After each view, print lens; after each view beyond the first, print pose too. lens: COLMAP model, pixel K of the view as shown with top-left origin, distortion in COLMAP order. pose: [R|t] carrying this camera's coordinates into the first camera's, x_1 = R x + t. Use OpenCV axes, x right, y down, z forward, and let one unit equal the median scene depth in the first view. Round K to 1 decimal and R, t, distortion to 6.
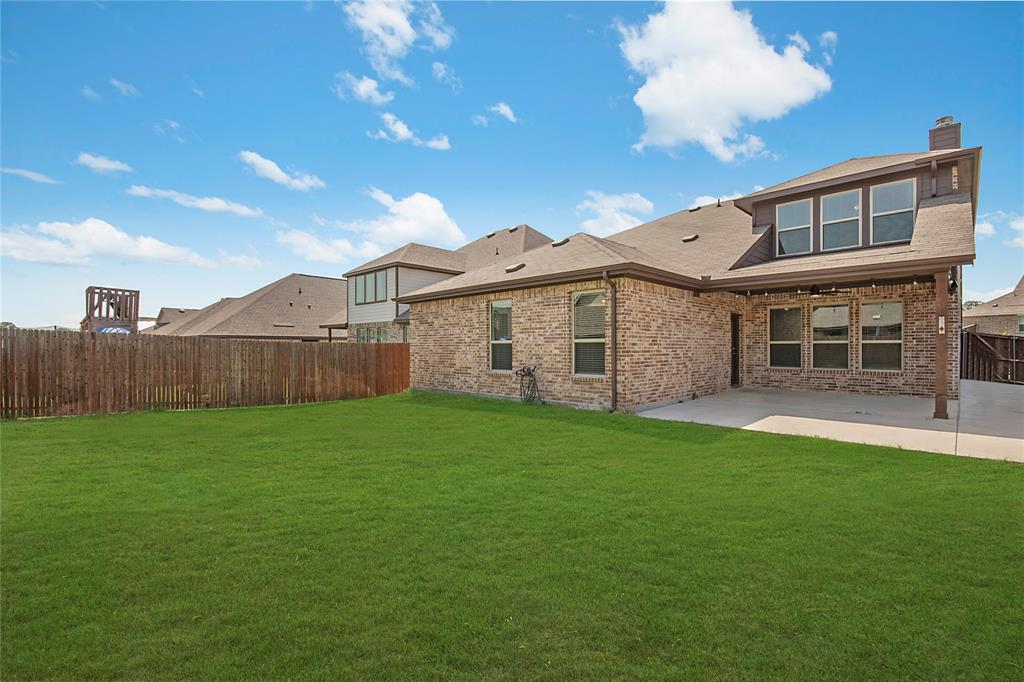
lens RADIAL K [[452.5, 0, 508.2], [0, 452.5, 345.3], [0, 0, 1]] dist [0.002129, -0.005140]
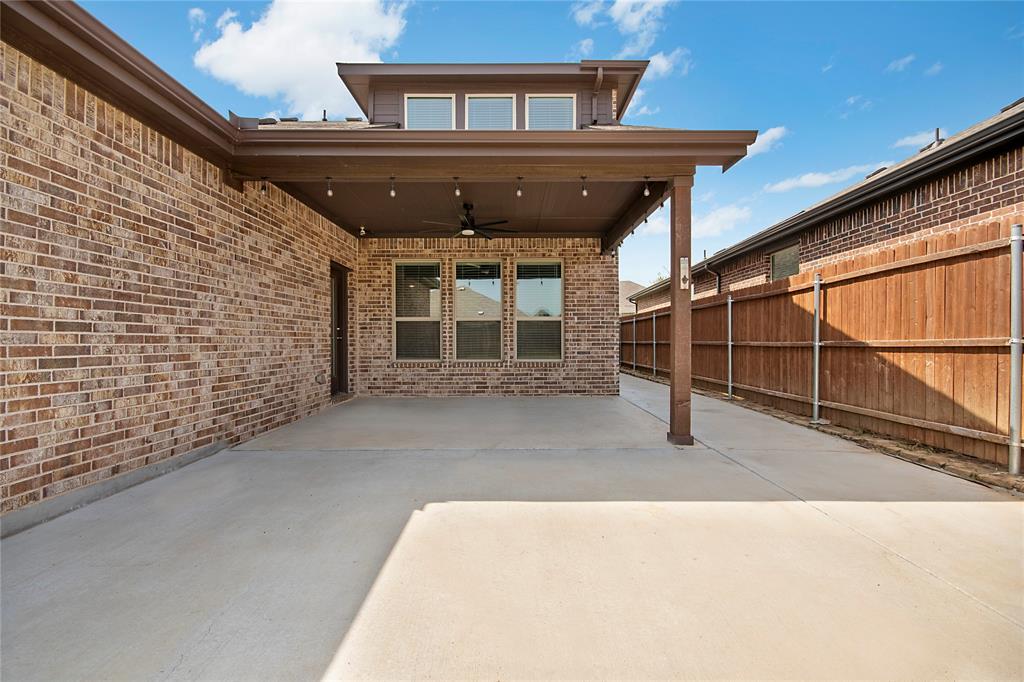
lens RADIAL K [[452.5, 0, 512.4], [0, 452.5, 342.1], [0, 0, 1]] dist [0.002129, -0.005140]
pose [[0.705357, -0.002581, 0.708847, 0.289395], [0.001114, 0.999996, 0.002532, 0.025227], [-0.708851, -0.000996, 0.705358, 0.516599]]
